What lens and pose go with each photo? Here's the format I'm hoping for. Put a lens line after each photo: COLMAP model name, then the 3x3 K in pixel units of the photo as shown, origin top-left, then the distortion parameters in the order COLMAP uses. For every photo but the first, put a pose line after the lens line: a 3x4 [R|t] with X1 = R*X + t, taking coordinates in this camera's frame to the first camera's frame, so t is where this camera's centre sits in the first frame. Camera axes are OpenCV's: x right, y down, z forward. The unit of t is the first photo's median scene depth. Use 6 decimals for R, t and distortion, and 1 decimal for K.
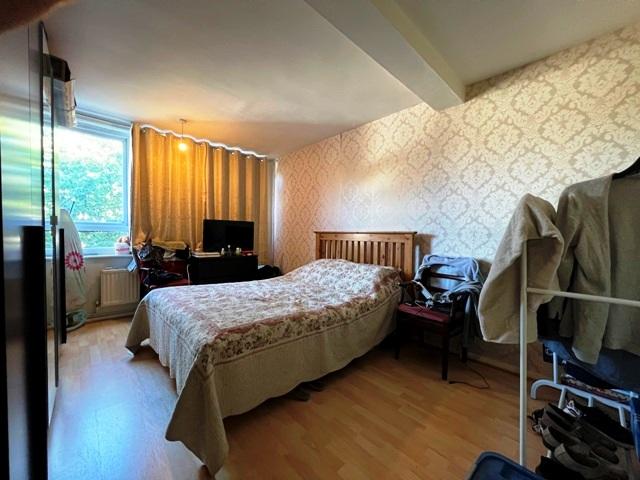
lens RADIAL K [[255.6, 0, 320.4], [0, 255.6, 240.0], [0, 0, 1]] dist [0.000440, -0.000512]
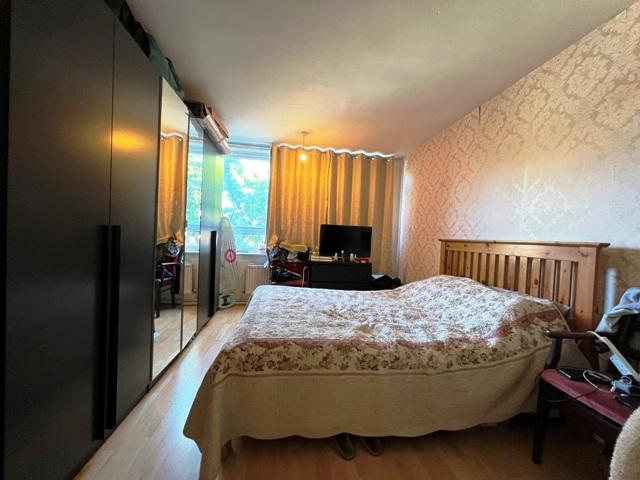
lens RADIAL K [[257.0, 0, 318.9], [0, 257.0, 240.9], [0, 0, 1]] dist [-0.004693, 0.000558]
pose [[0.815800, 0.031850, -0.577456, 0.170087], [-0.046587, 0.998857, -0.010724, -0.002597], [0.576454, 0.035651, 0.816351, 0.181532]]
